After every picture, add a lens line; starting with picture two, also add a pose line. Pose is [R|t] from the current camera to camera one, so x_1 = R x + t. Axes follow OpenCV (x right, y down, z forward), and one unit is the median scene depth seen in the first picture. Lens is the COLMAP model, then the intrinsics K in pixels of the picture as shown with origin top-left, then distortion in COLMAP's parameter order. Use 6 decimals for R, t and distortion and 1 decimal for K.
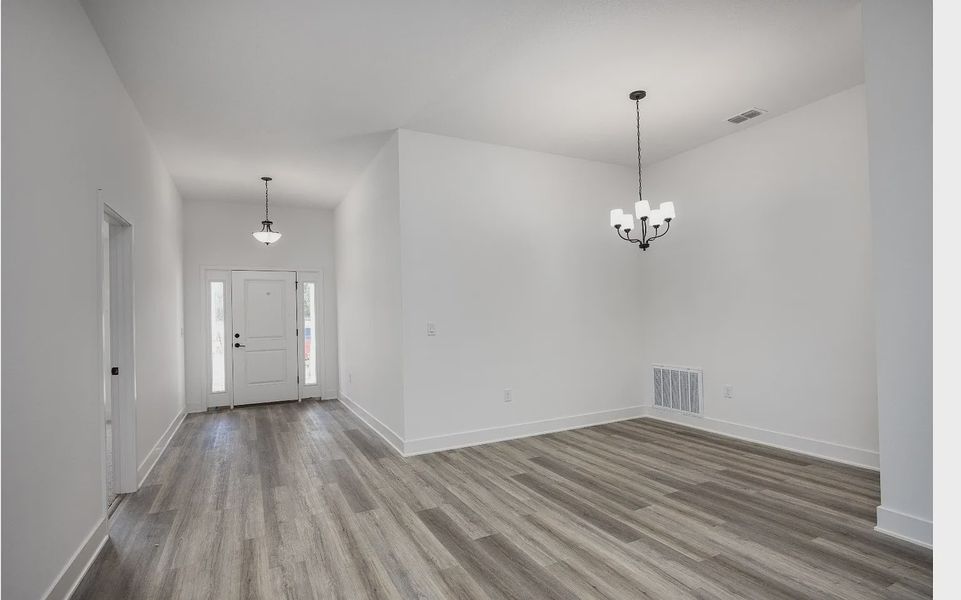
lens RADIAL K [[457.4, 0, 479.8], [0, 457.4, 309.7], [0, 0, 1]] dist [-0.002287, -0.000296]
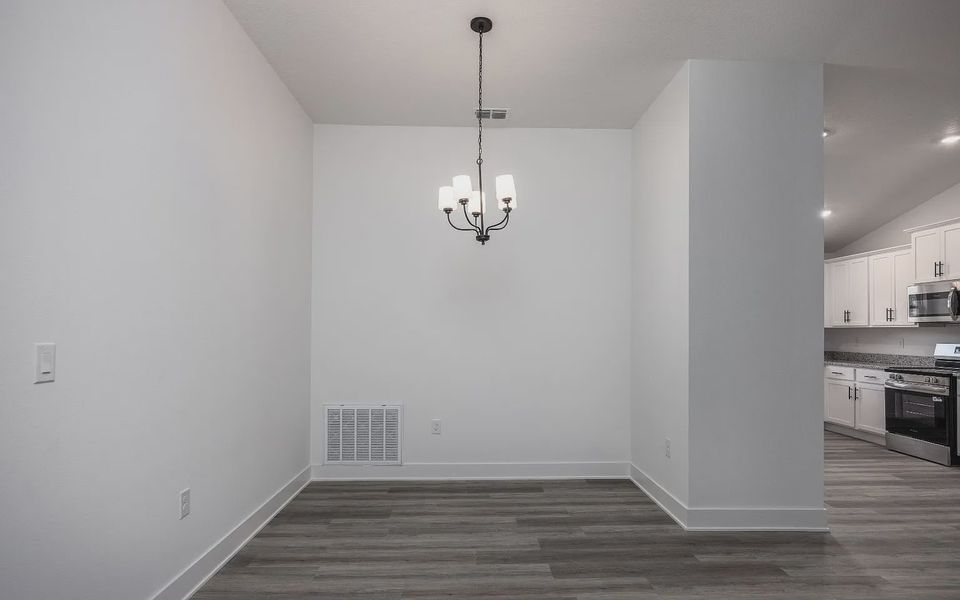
lens RADIAL K [[519.1, 0, 483.8], [0, 519.1, 326.0], [0, 0, 1]] dist [-0.001094, 0.000040]
pose [[0.430081, 0.032830, 0.902193, -0.369549], [-0.025515, 0.999381, -0.024203, 0.017852], [-0.902430, -0.012610, 0.430652, 0.654463]]
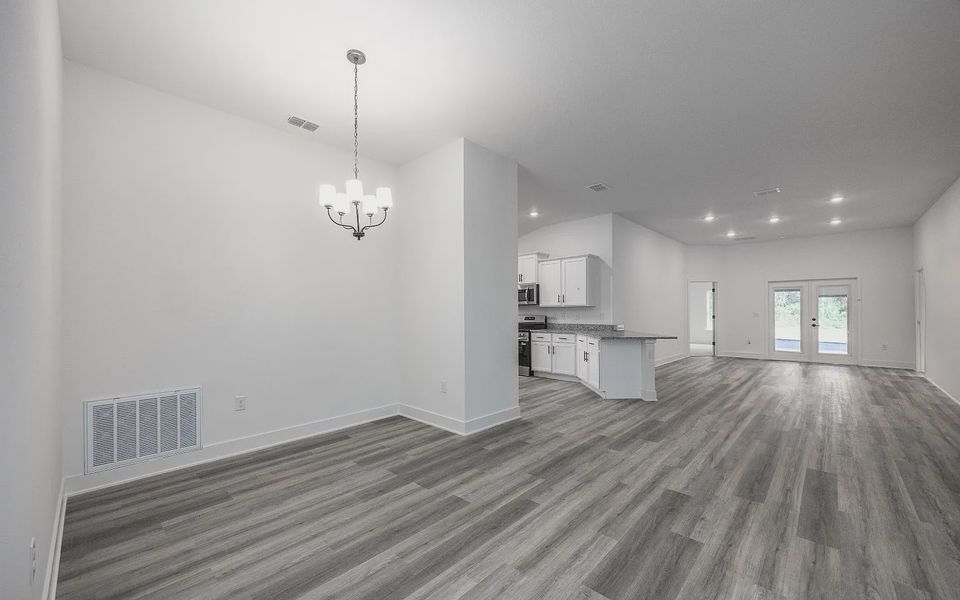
lens RADIAL K [[372.2, 0, 485.7], [0, 372.2, 309.4], [0, 0, 1]] dist [0.001133, 0.000142]
pose [[-0.335977, 0.027346, 0.941473, -0.385985], [0.002236, 0.999599, -0.028237, 0.023051], [-0.941868, -0.007382, -0.335903, 1.019667]]
